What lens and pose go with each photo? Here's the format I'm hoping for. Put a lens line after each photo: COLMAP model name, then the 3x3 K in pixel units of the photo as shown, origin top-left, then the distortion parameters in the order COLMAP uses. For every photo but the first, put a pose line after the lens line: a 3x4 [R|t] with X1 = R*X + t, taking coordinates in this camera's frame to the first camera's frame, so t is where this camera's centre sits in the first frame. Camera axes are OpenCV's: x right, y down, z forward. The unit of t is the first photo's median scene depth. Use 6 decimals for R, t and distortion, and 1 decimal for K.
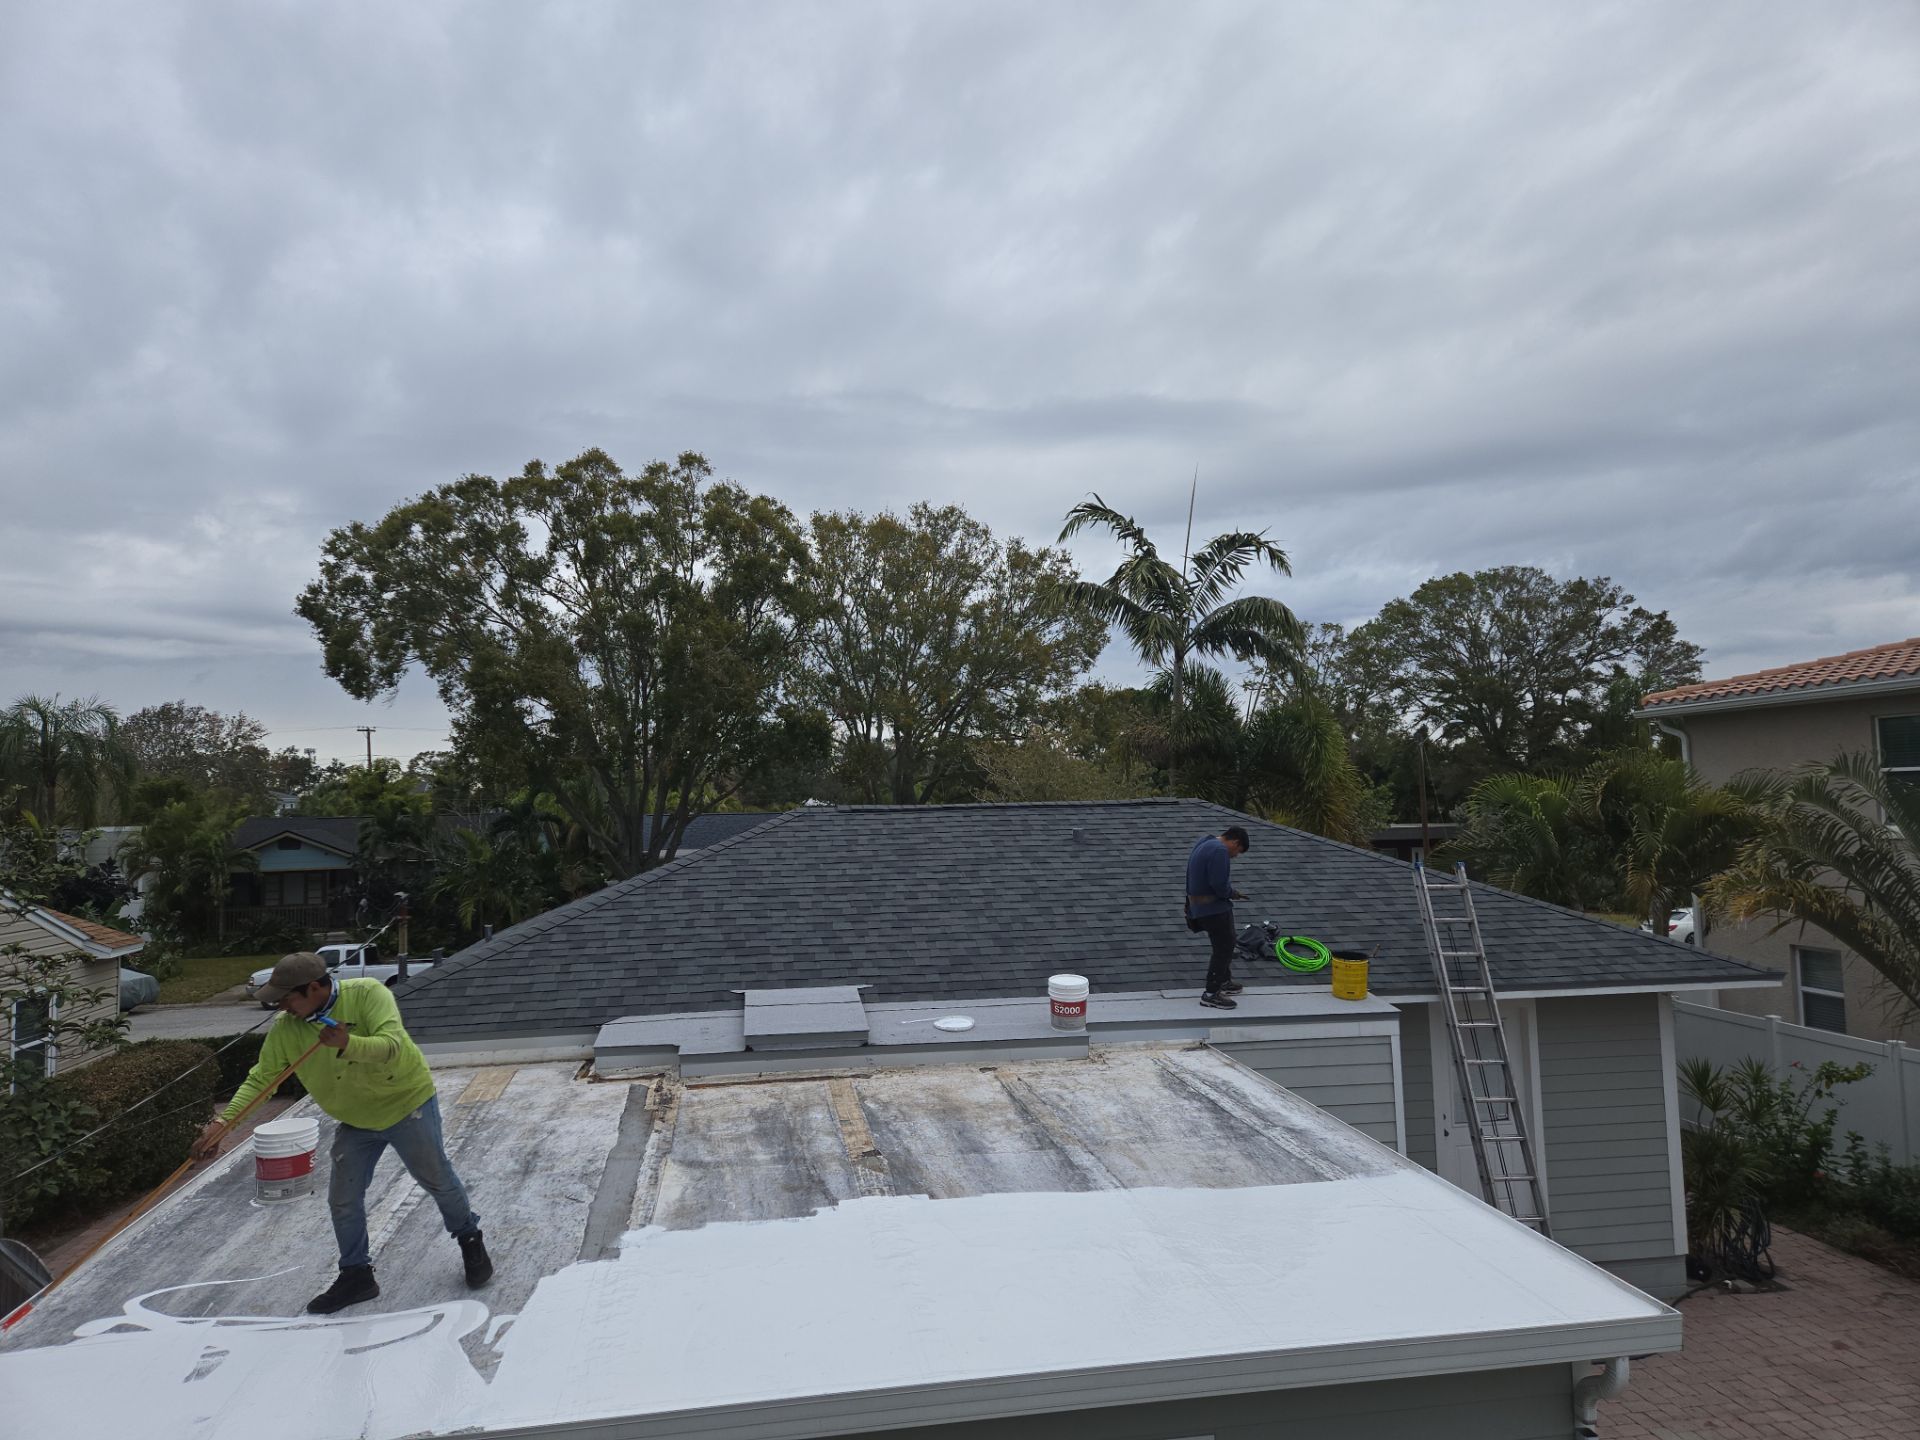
lens RADIAL K [[1283.7, 0, 956.0], [0, 1283.7, 739.0], [0, 0, 1]] dist [0.082179, -0.064279]
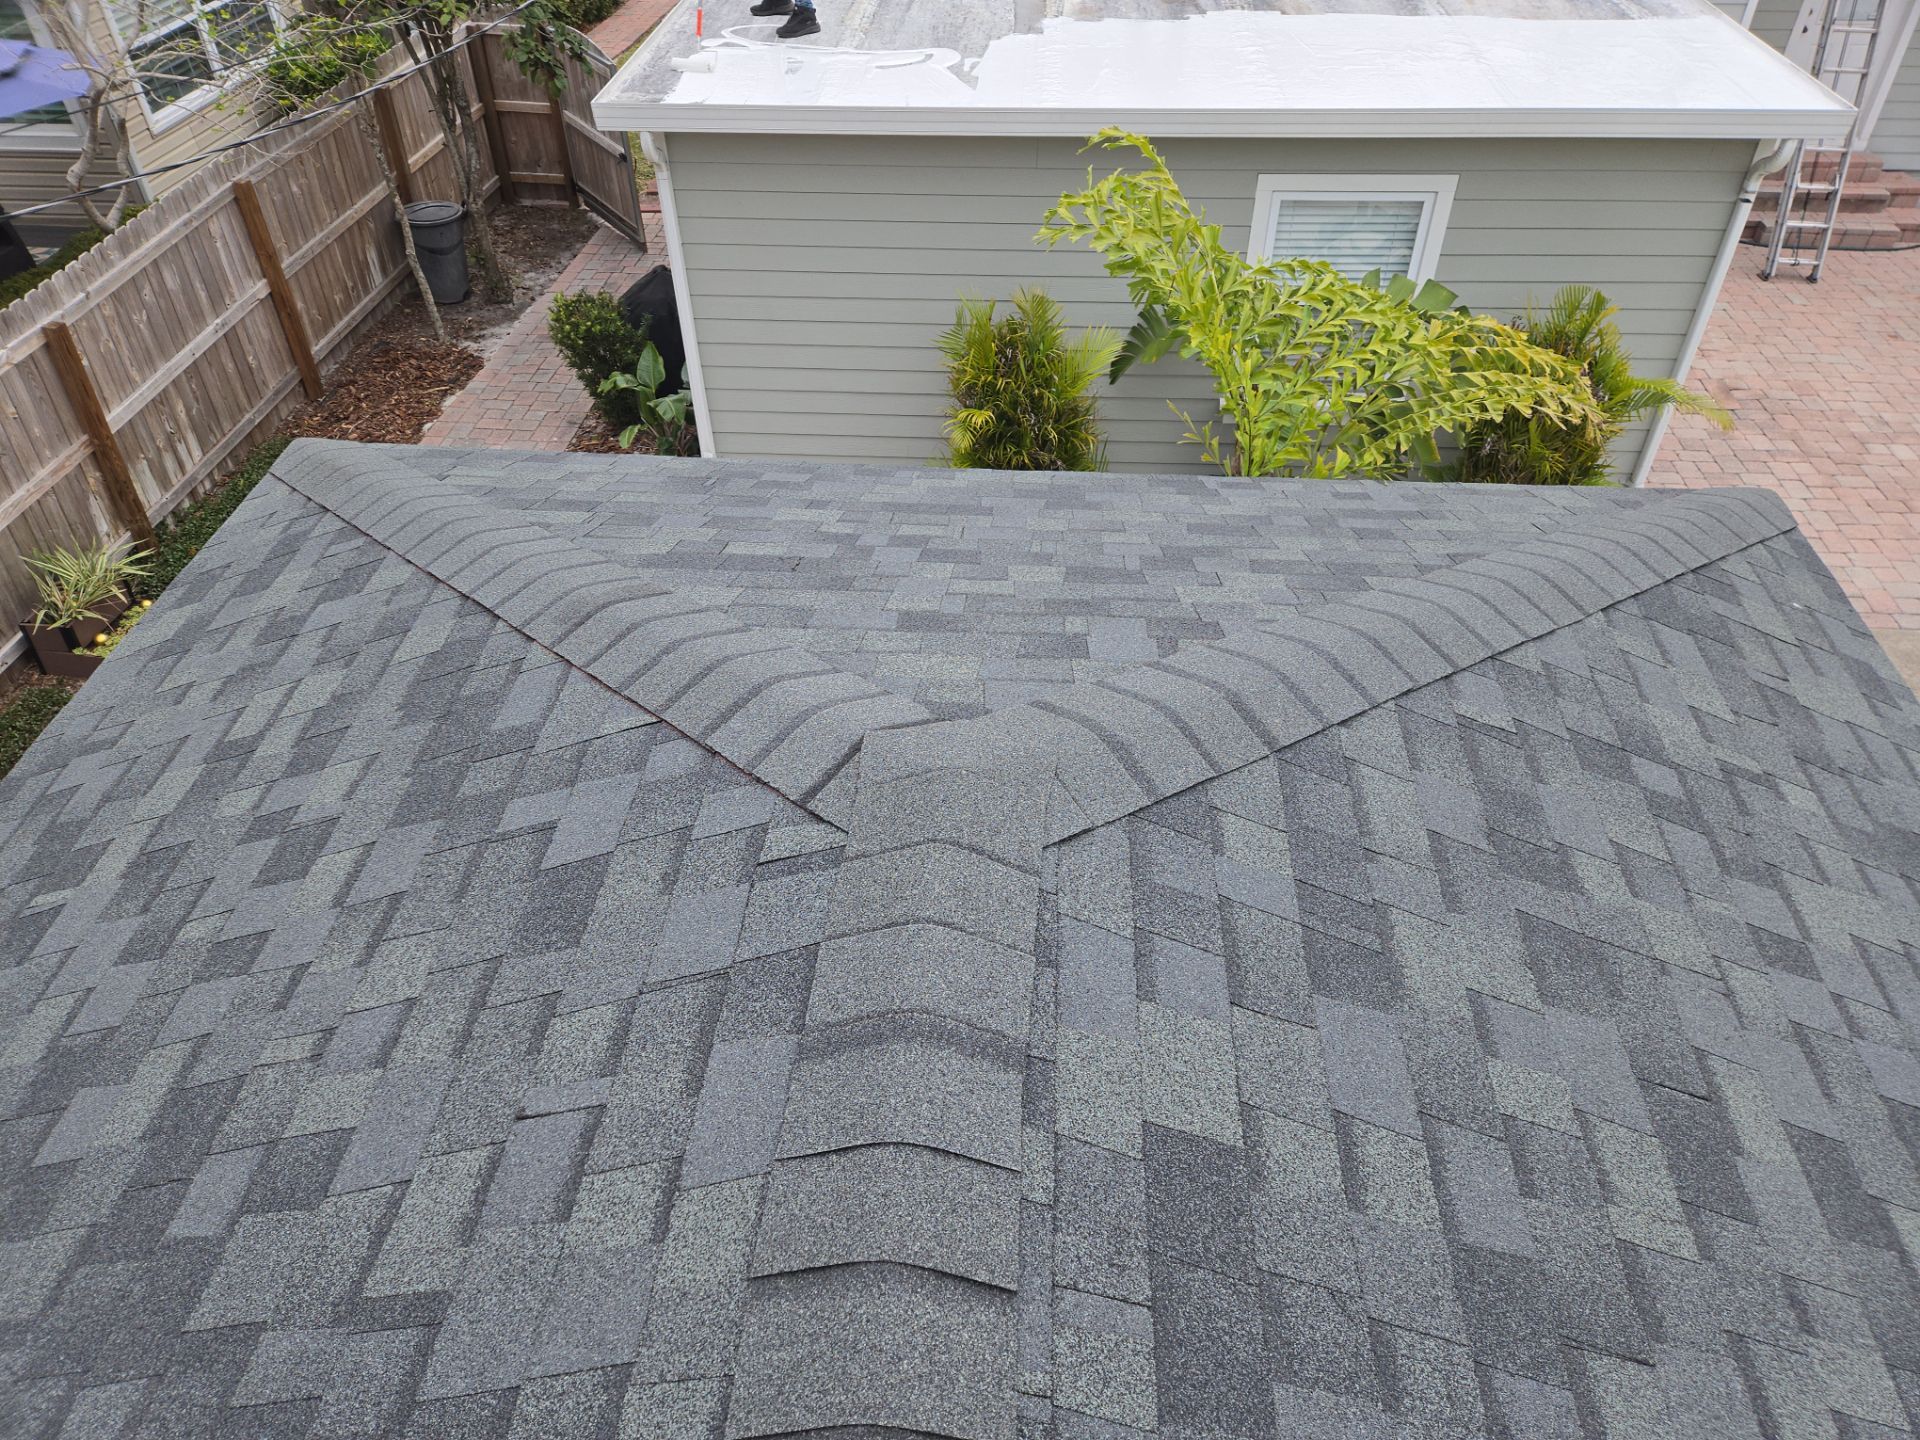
lens RADIAL K [[1283.7, 0, 955.0], [0, 1283.7, 732.5], [0, 0, 1]] dist [0.082179, -0.064279]
pose [[0.970406, 0.166798, -0.174614, 0.007212], [0.000072, 0.722904, 0.690948, -0.010391], [0.241478, -0.670513, 0.701499, -0.288599]]
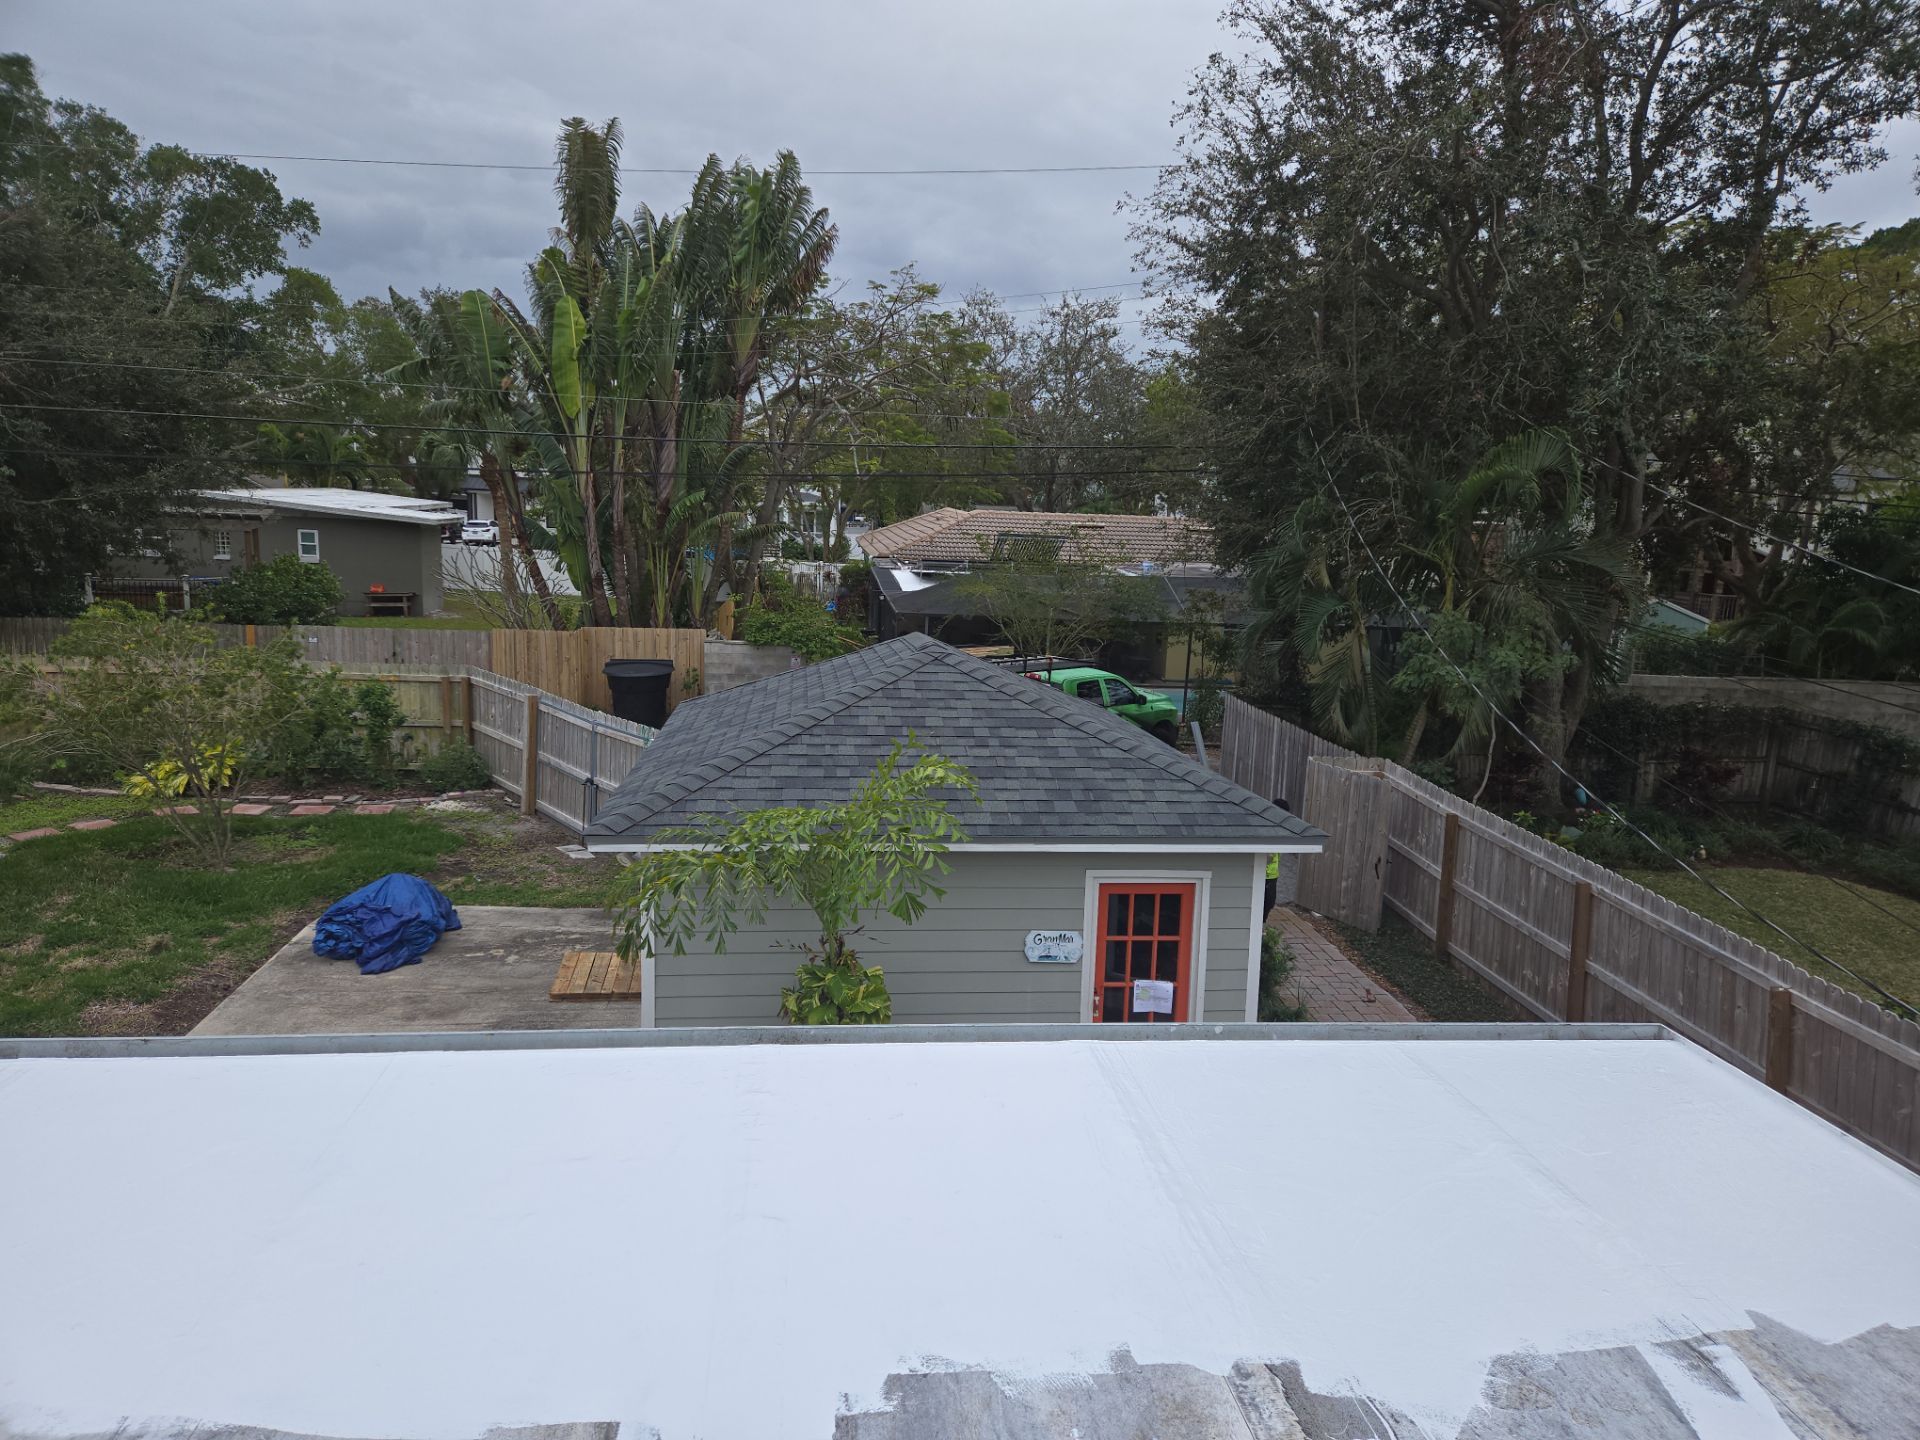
lens RADIAL K [[1283.7, 0, 975.9], [0, 1283.7, 724.8], [0, 0, 1]] dist [0.082179, -0.064279]
pose [[-0.999054, -0.028720, 0.032658, -0.100258], [-0.024258, 0.991265, 0.129635, 0.047928], [-0.036095, 0.128720, -0.991024, 0.967419]]
